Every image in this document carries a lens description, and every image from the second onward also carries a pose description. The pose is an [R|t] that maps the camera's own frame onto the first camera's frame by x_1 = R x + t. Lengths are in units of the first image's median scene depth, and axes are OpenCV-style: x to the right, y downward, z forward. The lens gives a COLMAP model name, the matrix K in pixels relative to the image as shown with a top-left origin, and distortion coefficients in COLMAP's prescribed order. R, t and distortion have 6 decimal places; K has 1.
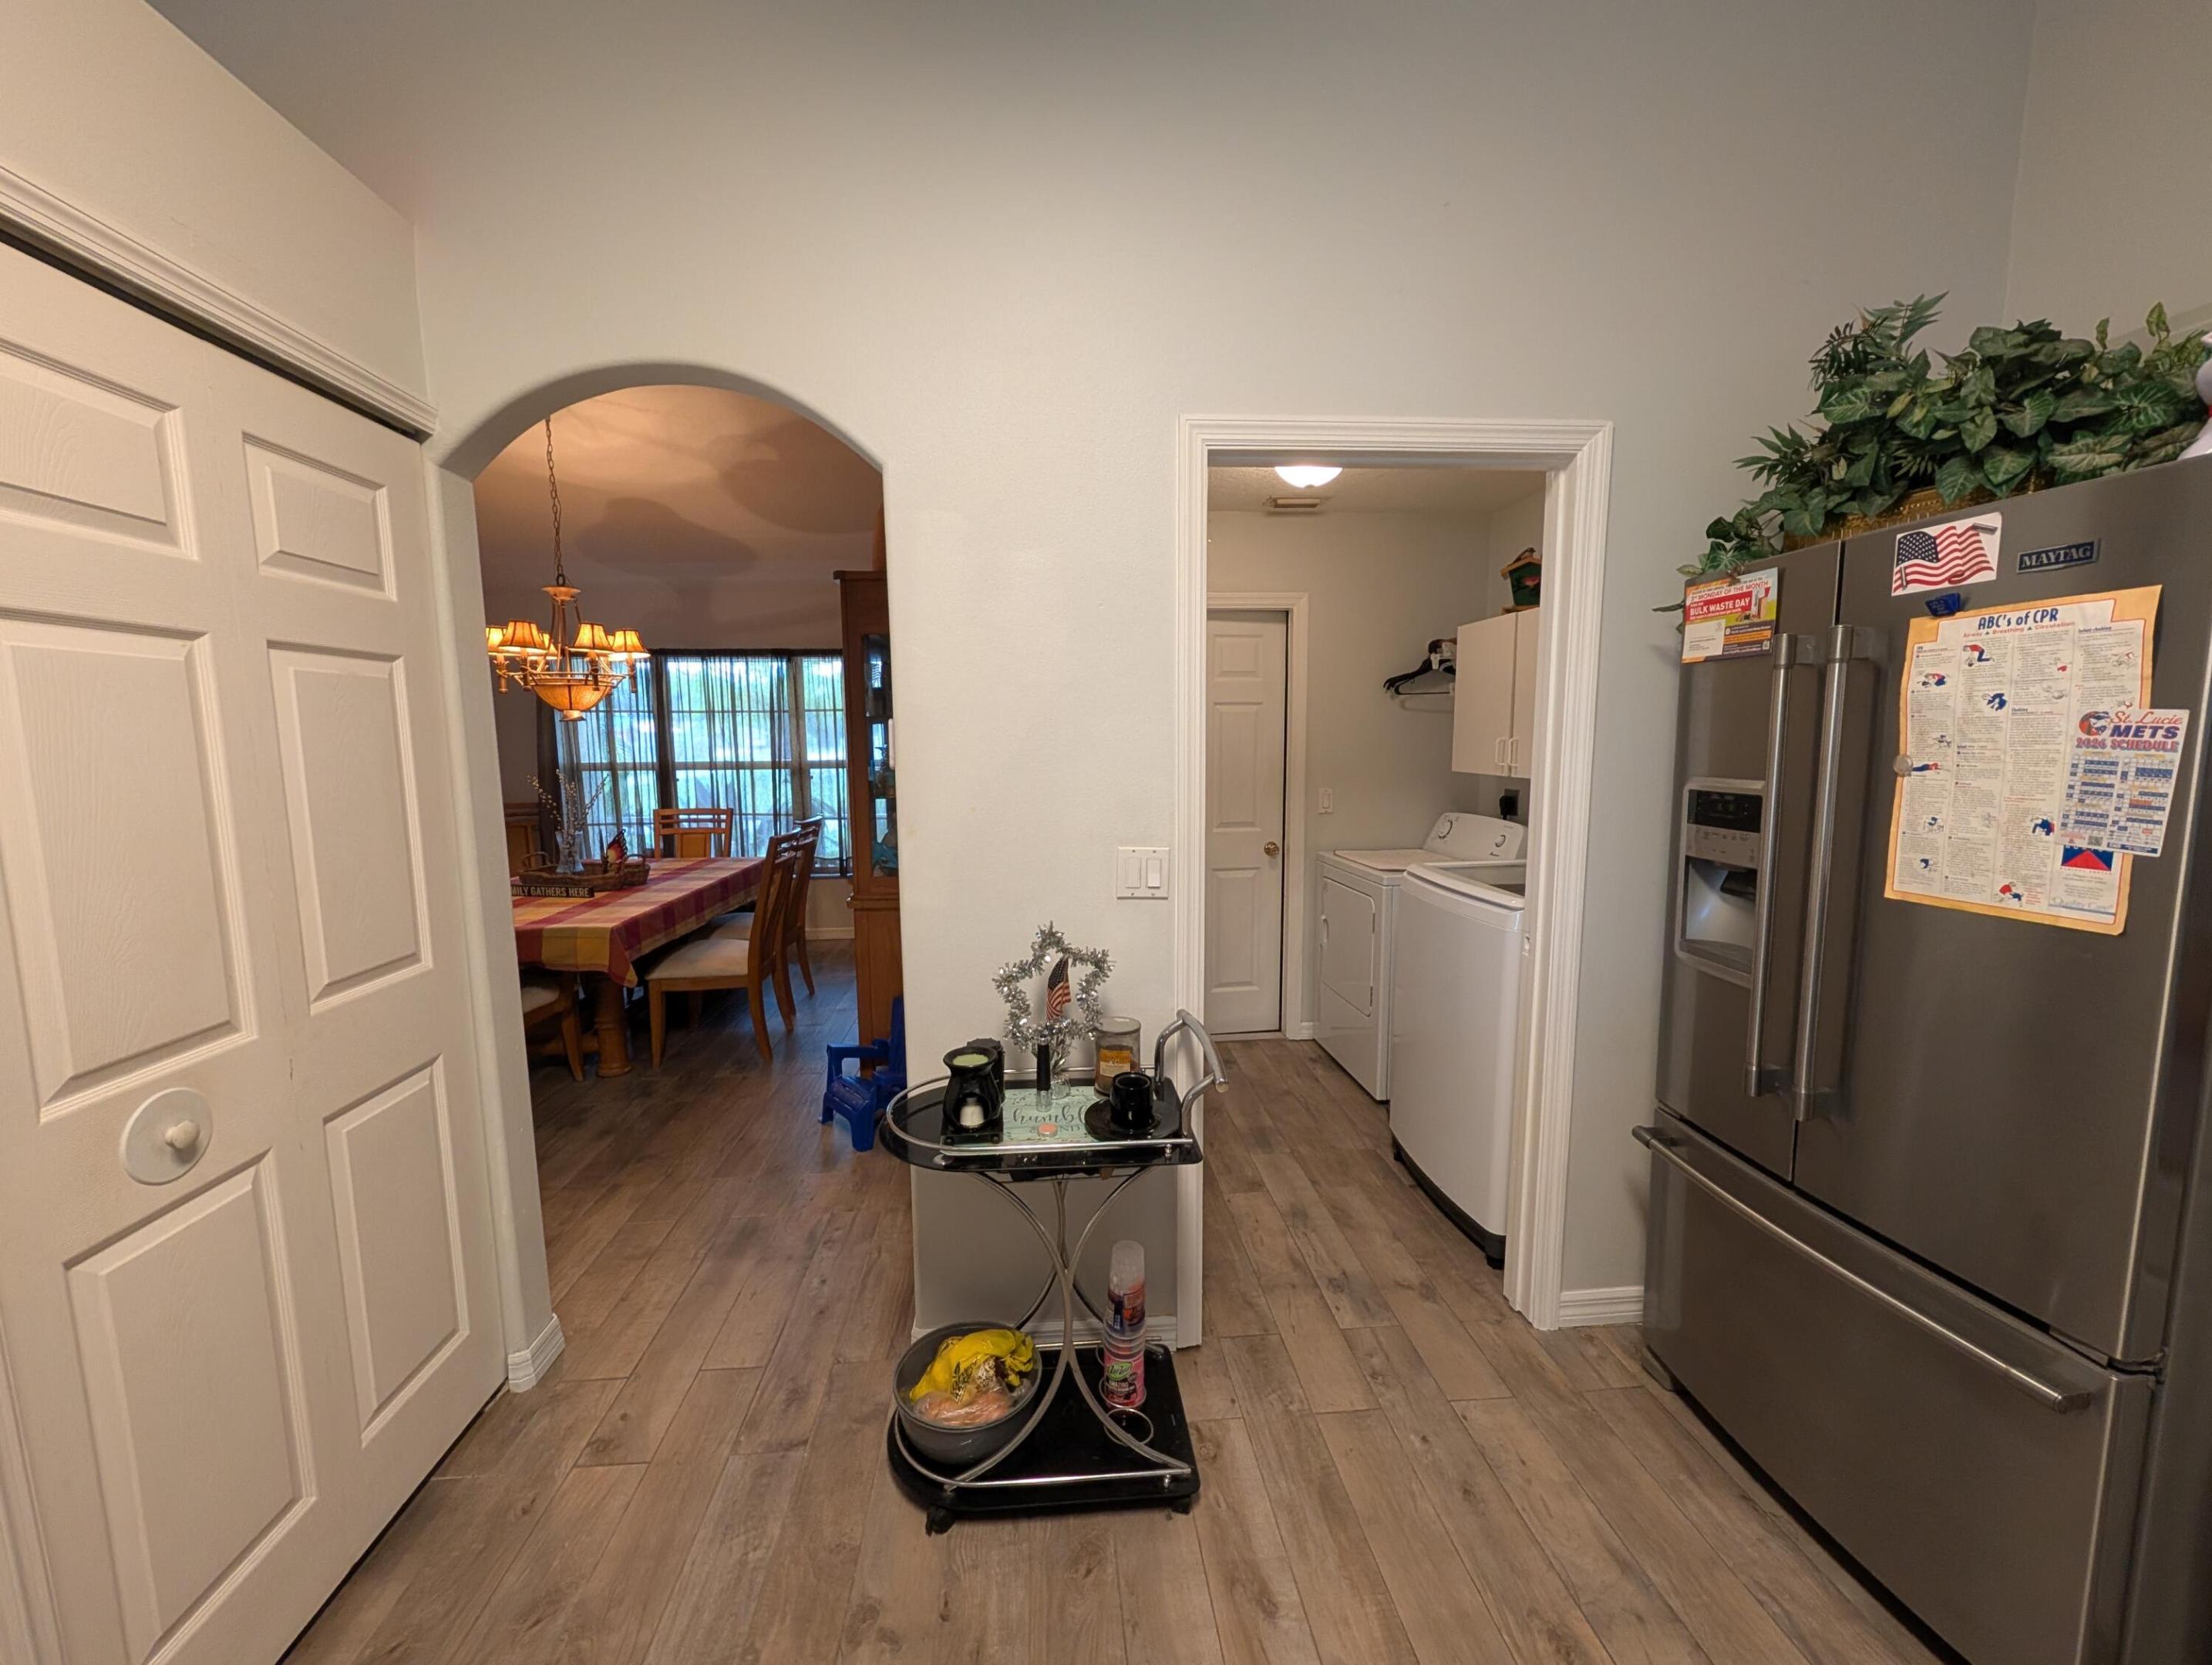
lens RADIAL K [[856.8, 0, 1099.5], [0, 856.8, 838.2], [0, 0, 1]] dist [-0.001121, 0.000193]
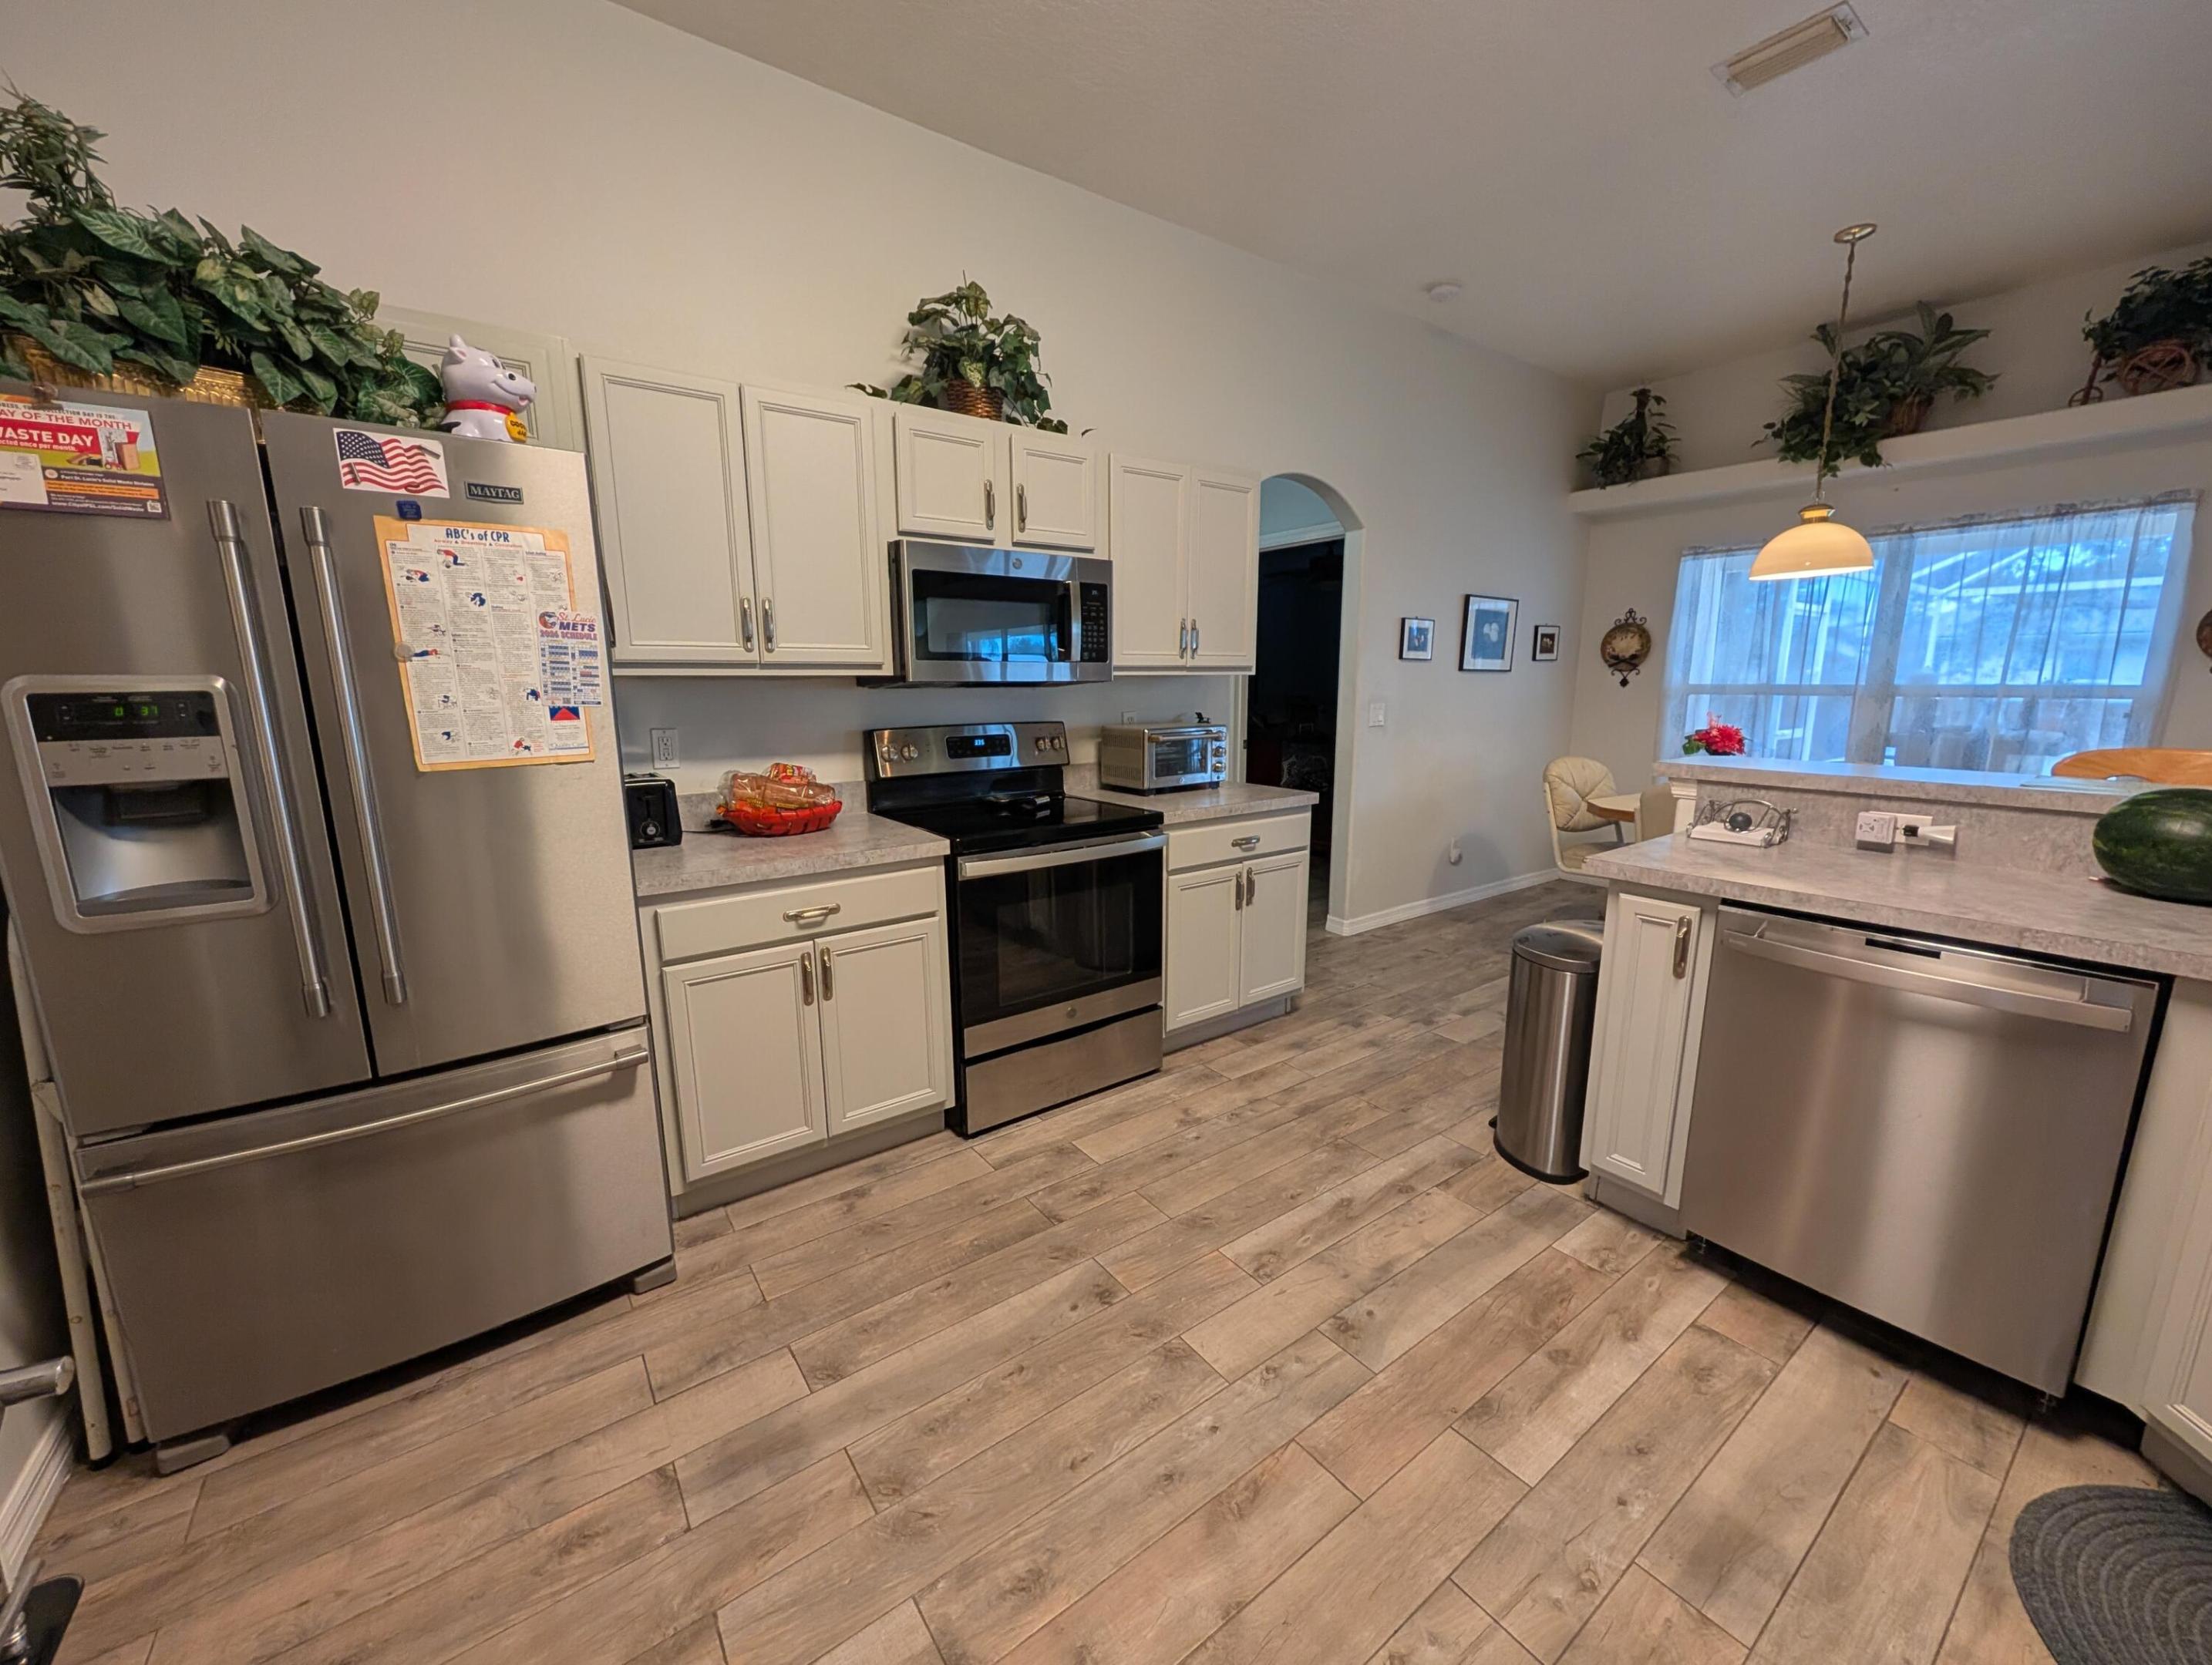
lens RADIAL K [[856.8, 0, 1099.5], [0, 856.8, 838.2], [0, 0, 1]] dist [-0.001121, 0.000193]
pose [[-0.517938, -0.147957, 0.842525, -0.370770], [0.112091, 0.964697, 0.238319, -0.010559], [-0.848042, 0.217874, -0.483069, 0.596443]]
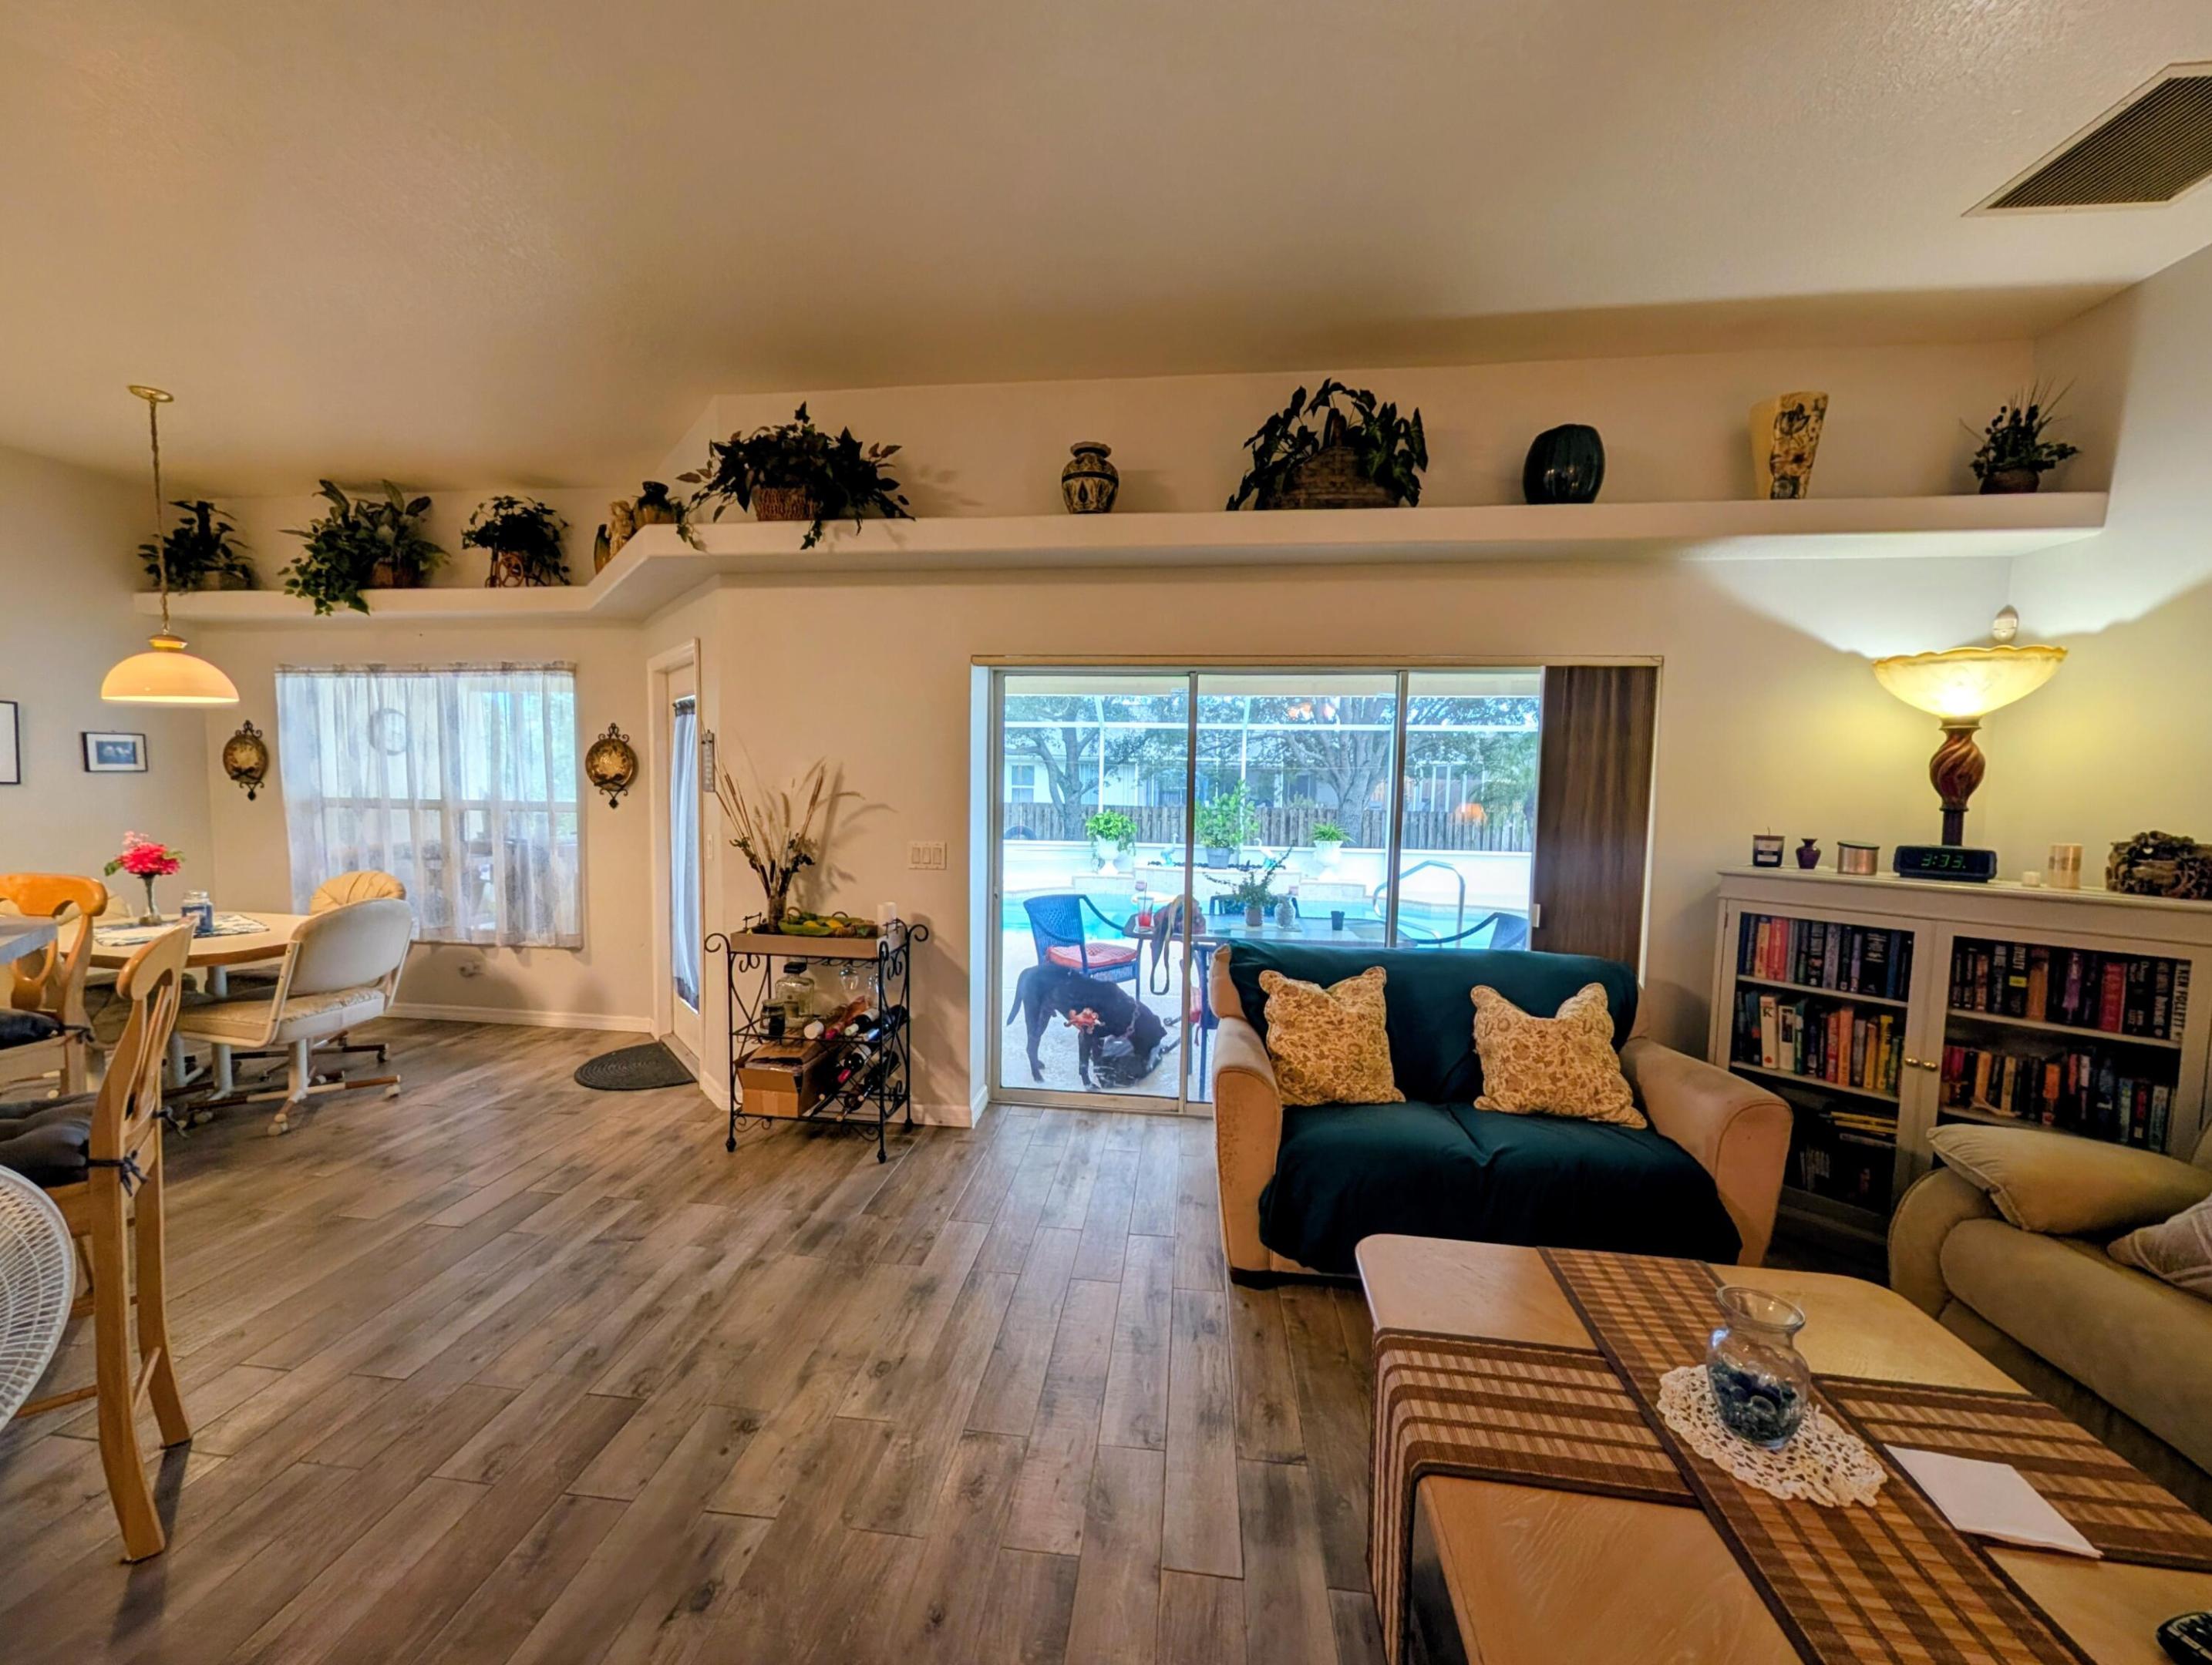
lens RADIAL K [[856.8, 0, 1099.5], [0, 856.8, 838.2], [0, 0, 1]] dist [-0.001121, 0.000193]
pose [[-0.979363, -0.020707, 0.201046, -2.076373], [0.017301, 0.982497, 0.185475, 0.039906], [-0.201368, 0.185126, -0.961862, -0.297500]]
